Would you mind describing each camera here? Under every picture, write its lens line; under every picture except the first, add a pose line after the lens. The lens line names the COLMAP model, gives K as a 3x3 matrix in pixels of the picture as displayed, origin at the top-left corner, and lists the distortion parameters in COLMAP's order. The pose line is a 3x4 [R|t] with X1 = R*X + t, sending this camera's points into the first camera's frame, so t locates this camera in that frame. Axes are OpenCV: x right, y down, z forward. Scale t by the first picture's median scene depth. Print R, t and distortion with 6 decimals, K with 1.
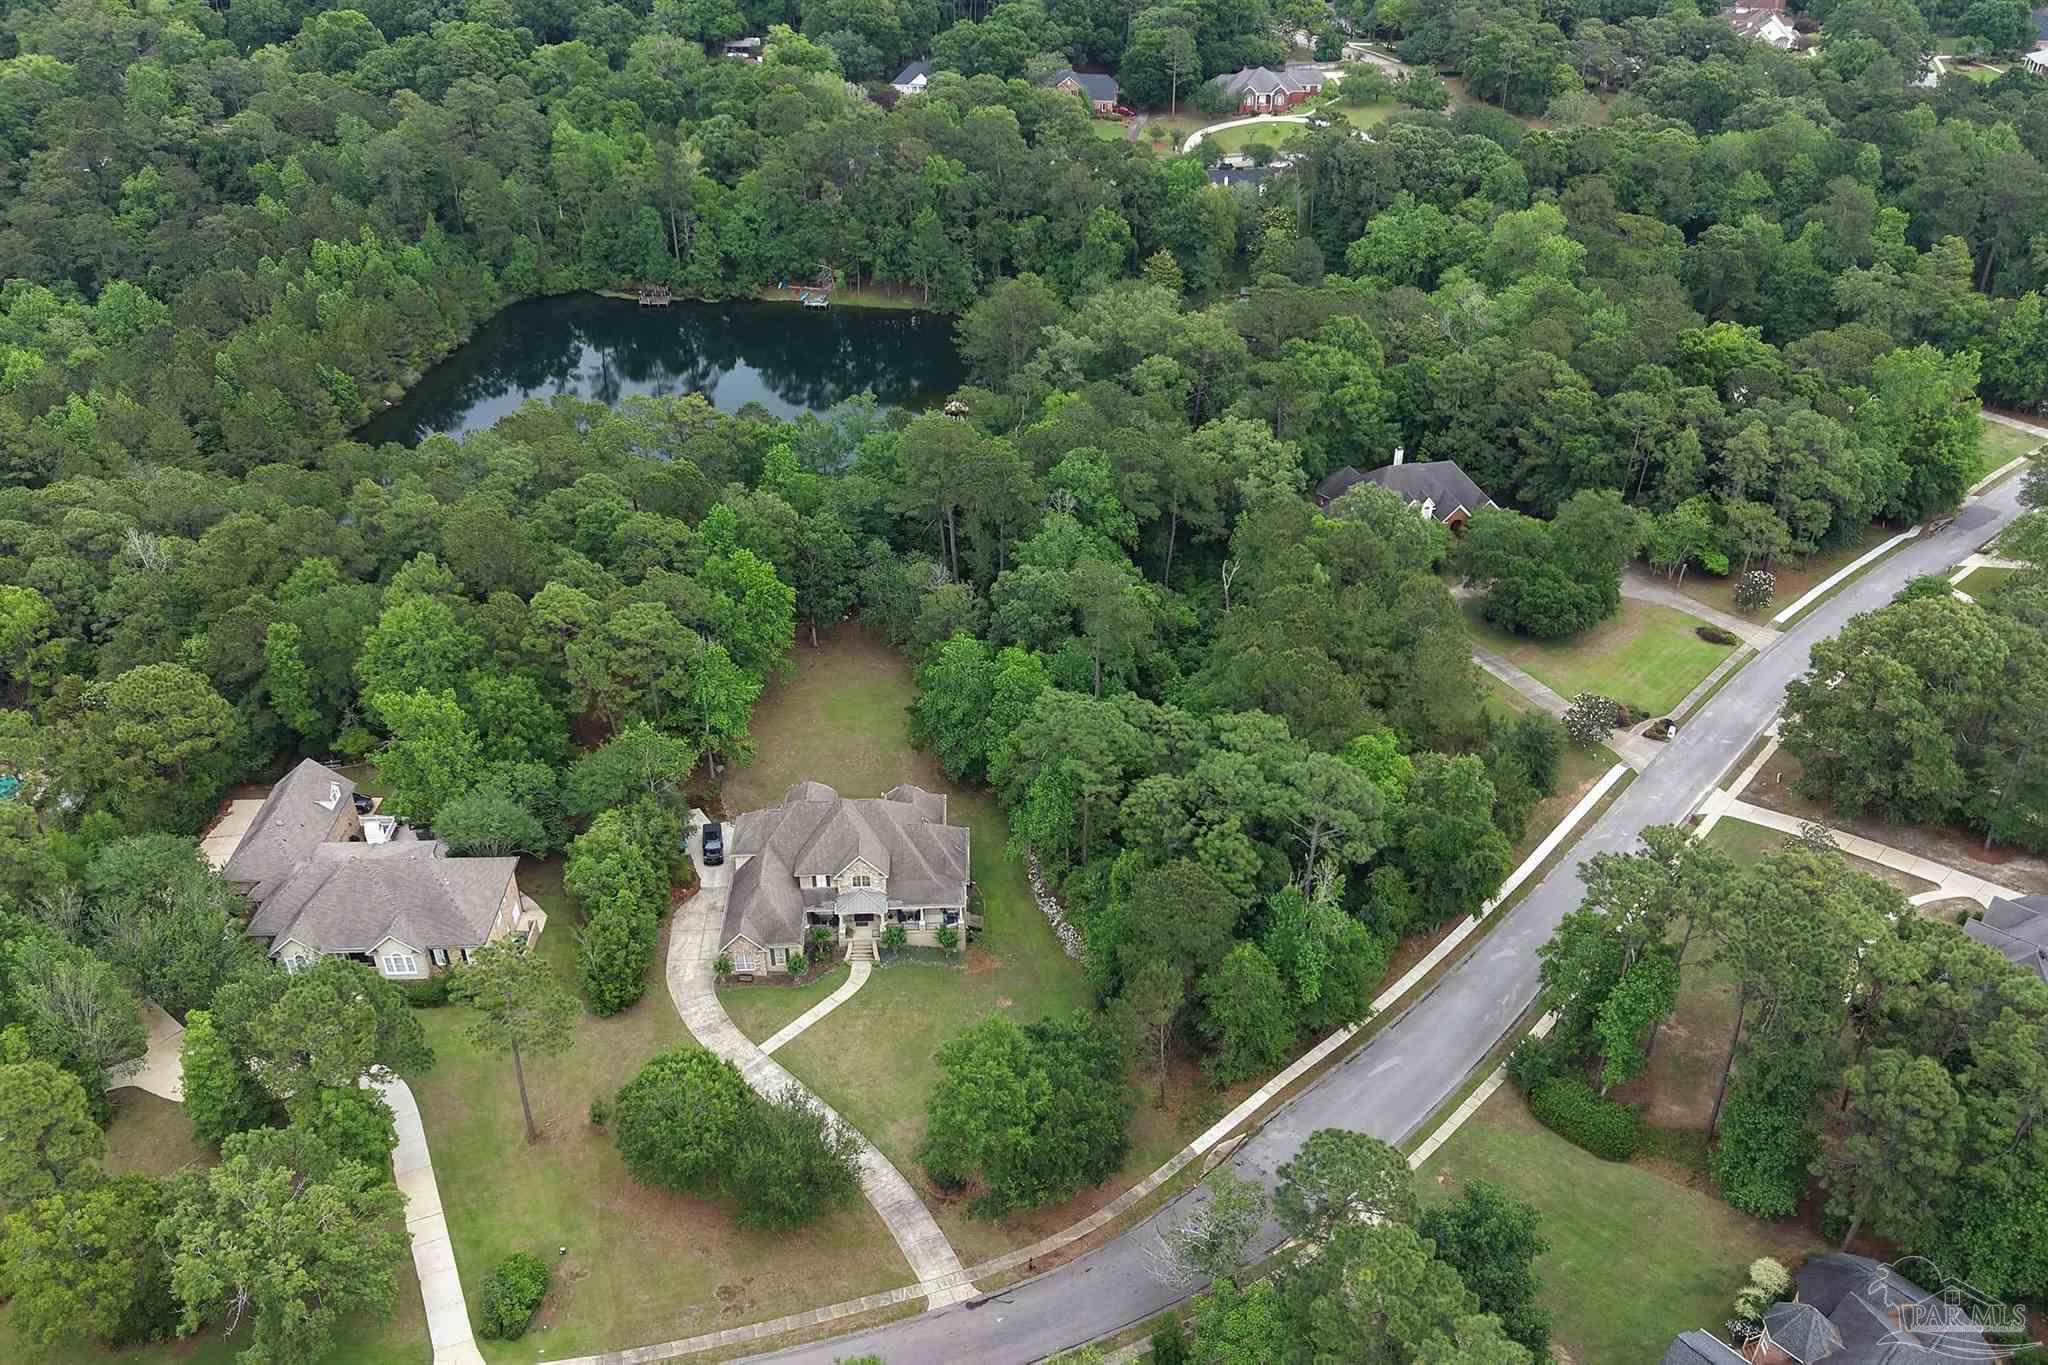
lens RADIAL K [[1629.3, 0, 1042.2], [0, 1629.3, 686.0], [0, 0, 1]] dist [0.031439, -0.038988]
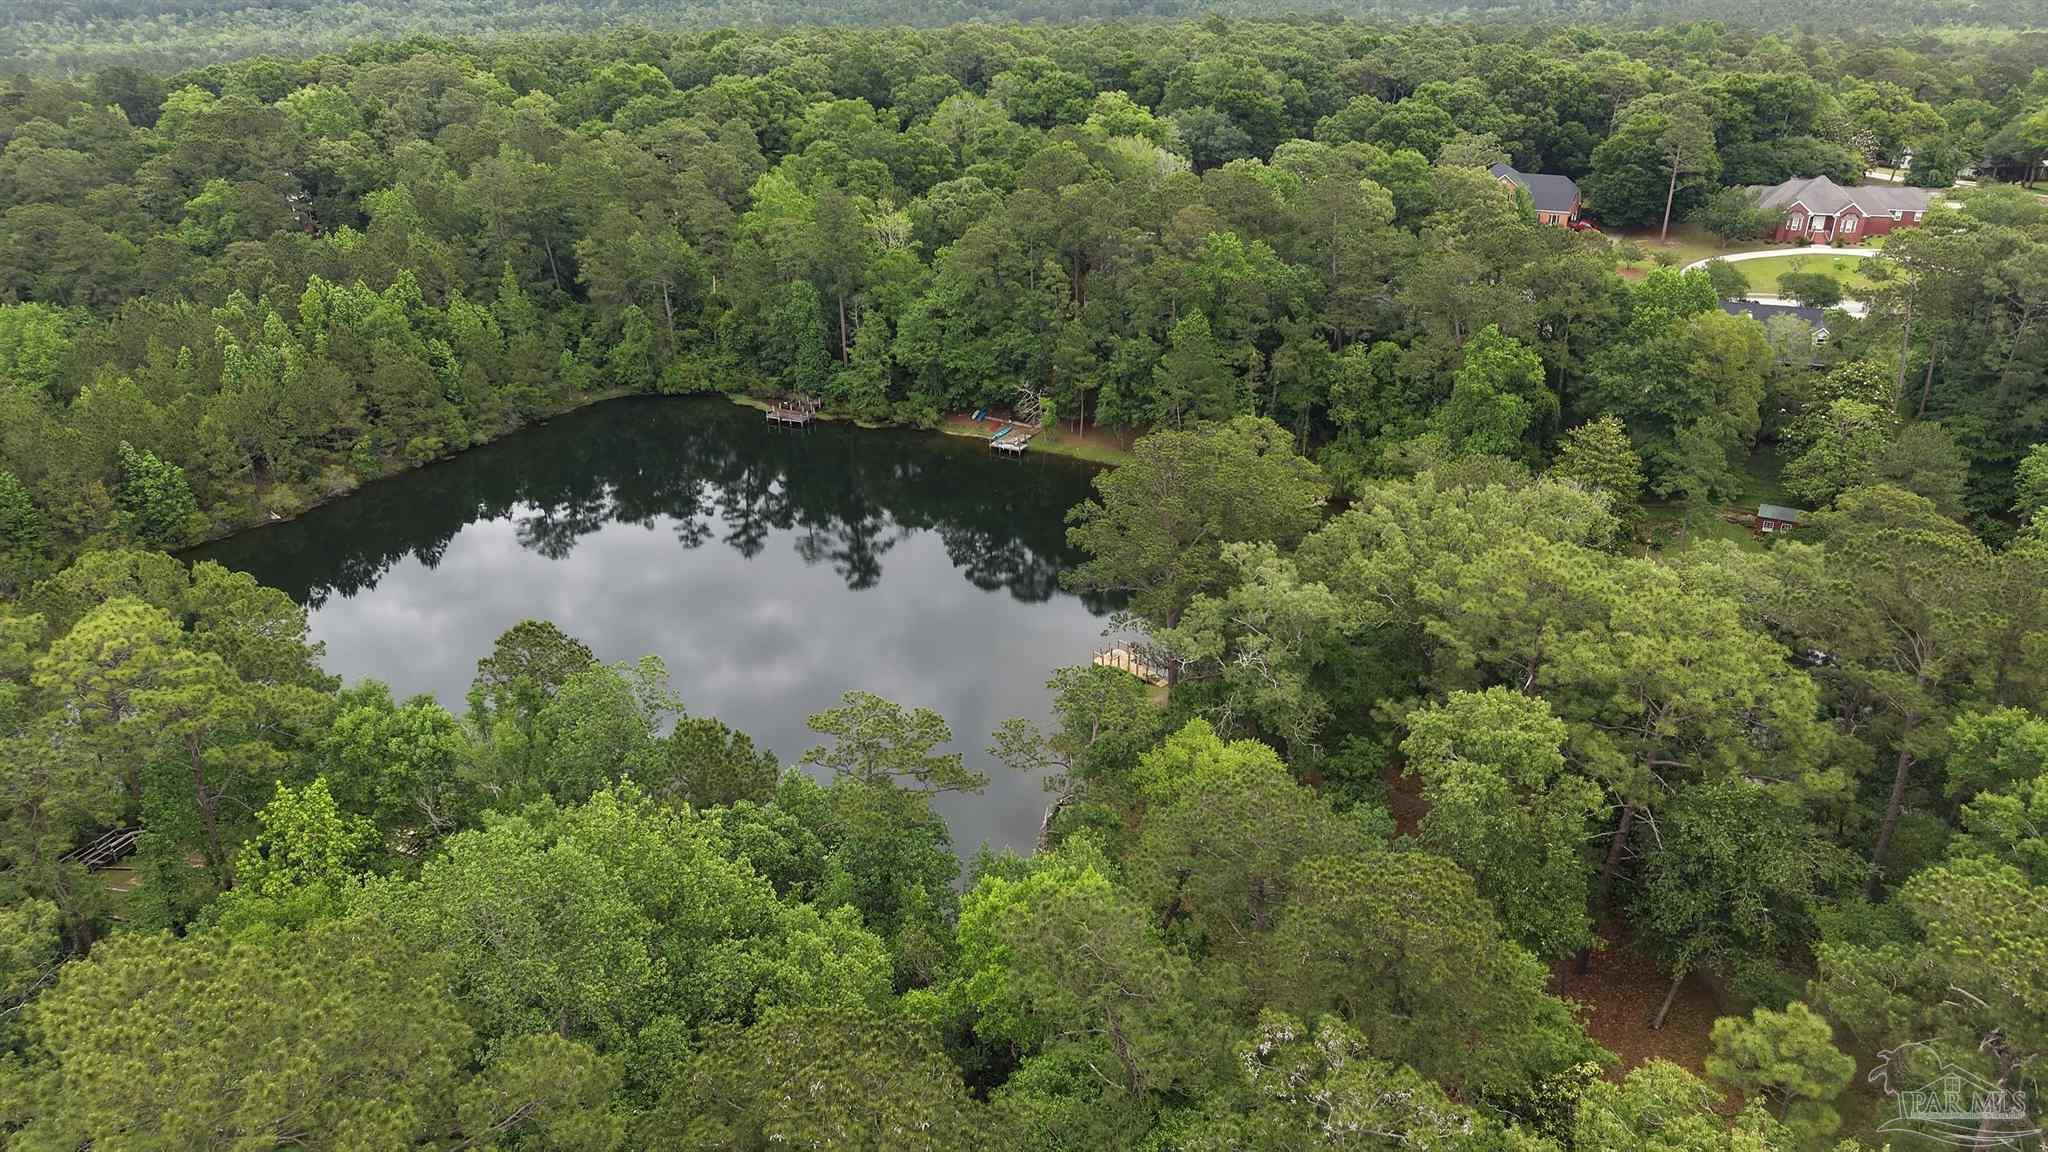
lens RADIAL K [[1368.8, 0, 1034.6], [0, 1368.8, 574.8], [0, 0, 1]] dist [0.040802, -0.047192]
pose [[0.936202, 0.141666, -0.321646, 0.054145], [-0.187384, 0.975439, -0.115787, -0.138449], [0.297343, 0.168671, 0.939754, 0.563564]]
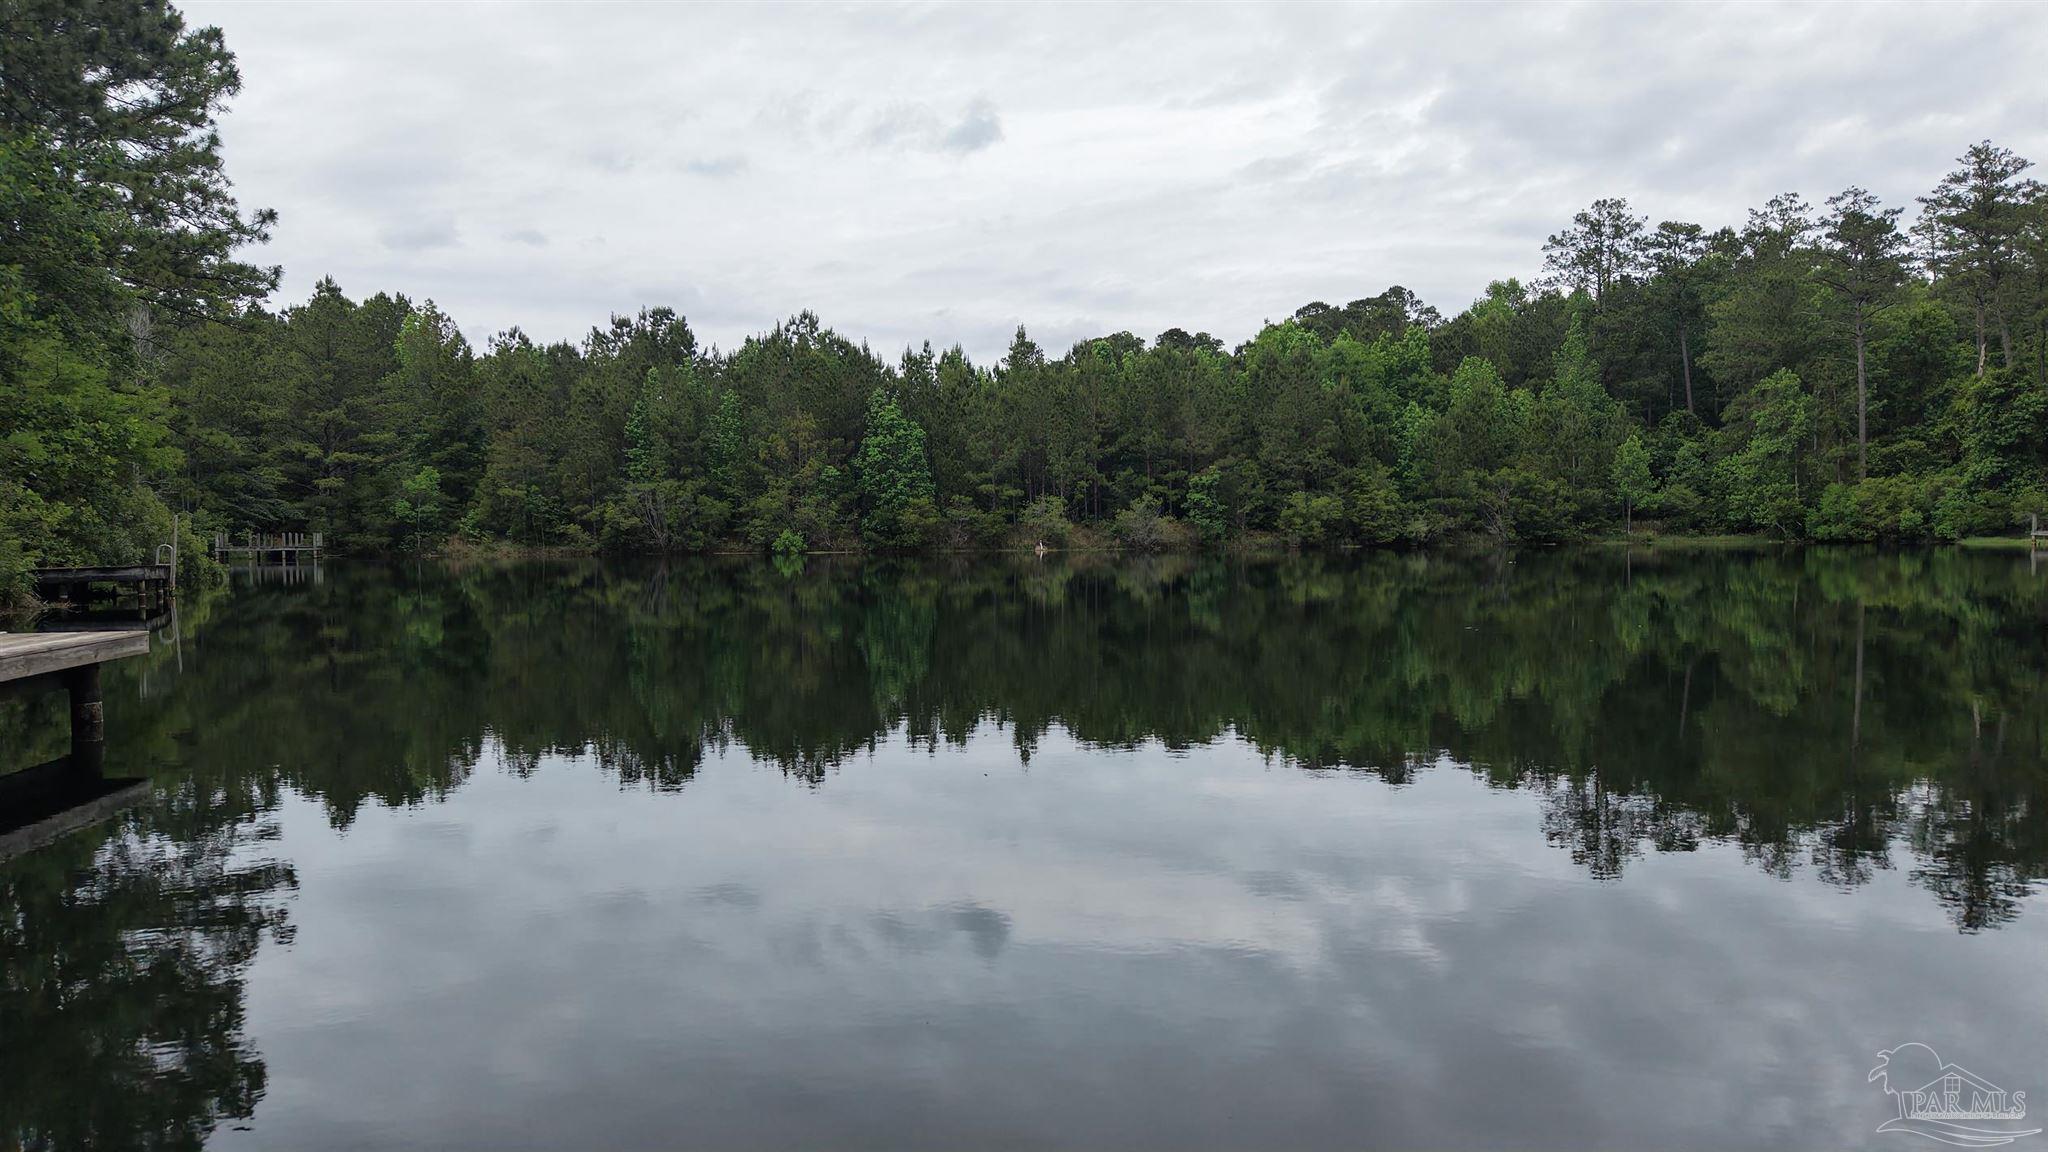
lens RADIAL K [[1368.8, 0, 1025.7], [0, 1368.8, 579.4], [0, 0, 1]] dist [0.040802, -0.047192]
pose [[0.272320, 0.030329, -0.961729, -0.067059], [-0.515919, 0.848284, -0.119334, -0.118676], [0.812200, 0.528671, 0.246652, 0.883098]]
